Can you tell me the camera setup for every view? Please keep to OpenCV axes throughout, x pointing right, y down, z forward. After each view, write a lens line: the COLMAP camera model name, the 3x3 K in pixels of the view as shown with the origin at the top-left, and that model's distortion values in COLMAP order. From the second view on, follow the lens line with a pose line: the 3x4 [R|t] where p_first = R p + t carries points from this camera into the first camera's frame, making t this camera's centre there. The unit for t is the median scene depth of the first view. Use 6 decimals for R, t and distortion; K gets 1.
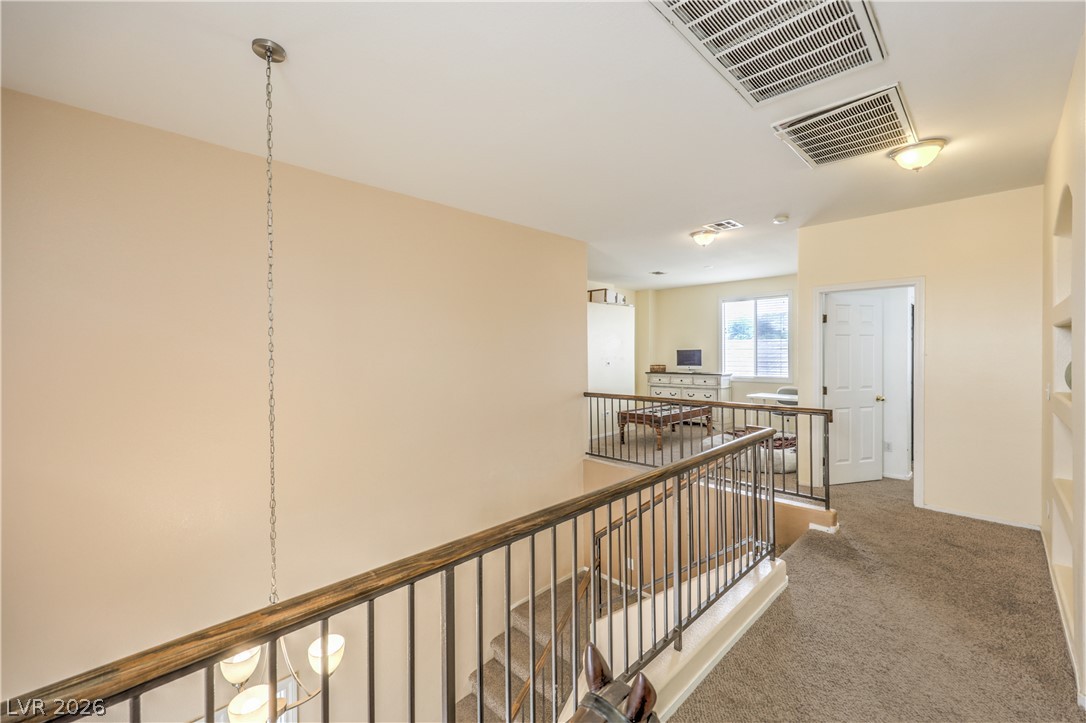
lens RADIAL K [[442.8, 0, 542.2], [0, 442.8, 355.4], [0, 0, 1]] dist [0.000215, -0.000196]
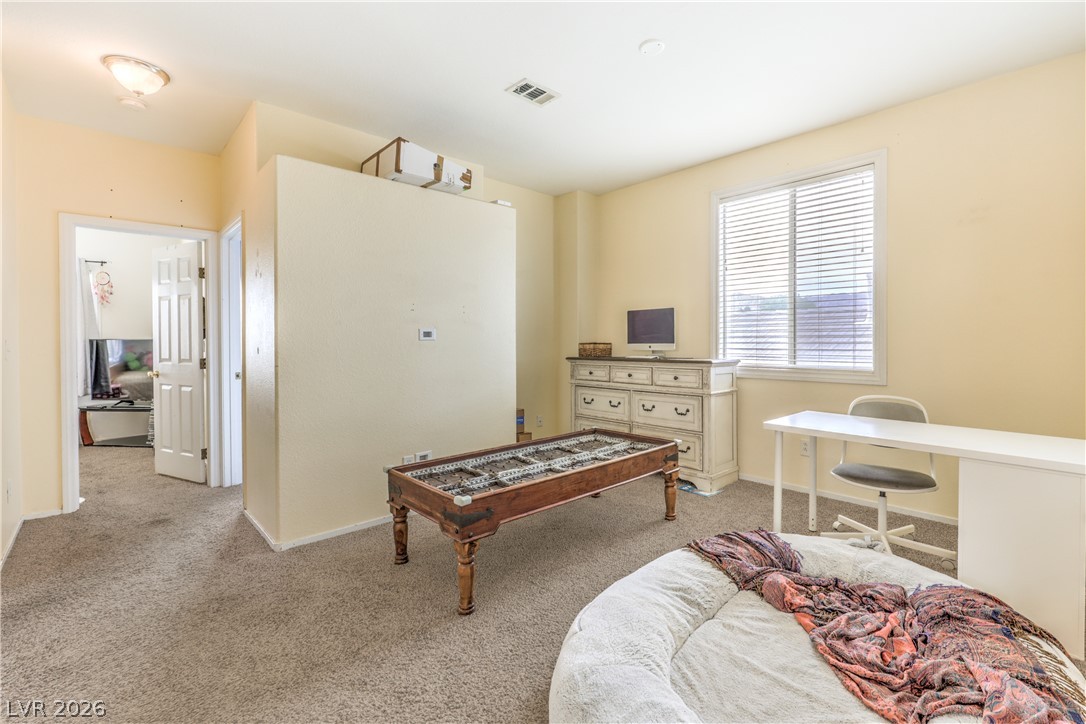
lens RADIAL K [[472.5, 0, 561.2], [0, 472.5, 343.5], [0, 0, 1]] dist [0.000601, 0.000138]
pose [[0.999926, 0.000426, -0.012147, 0.248222], [-0.000366, 0.999988, 0.004907, 0.021536], [0.012149, -0.004902, 0.999914, 0.508525]]
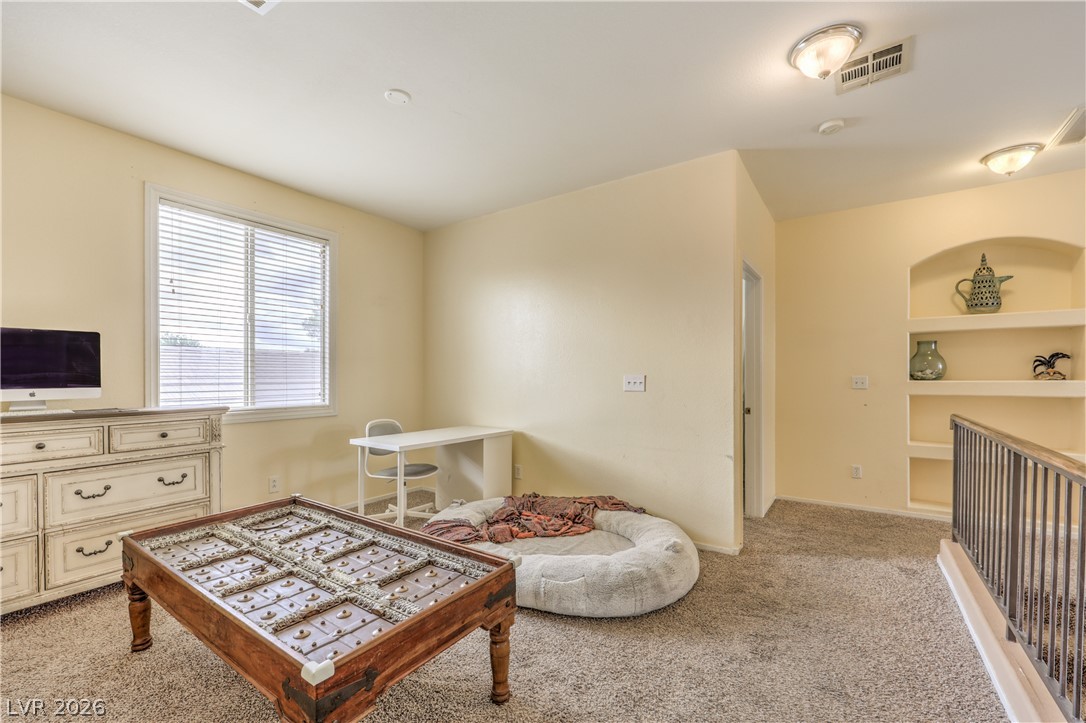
lens RADIAL K [[442.8, 0, 552.9], [0, 442.8, 379.1], [0, 0, 1]] dist [0.000215, -0.000196]
pose [[-0.187431, 0.000032, 0.982278, 0.011099], [0.010893, 0.999939, 0.002046, 0.020835], [-0.982217, 0.011084, -0.187420, 0.752306]]
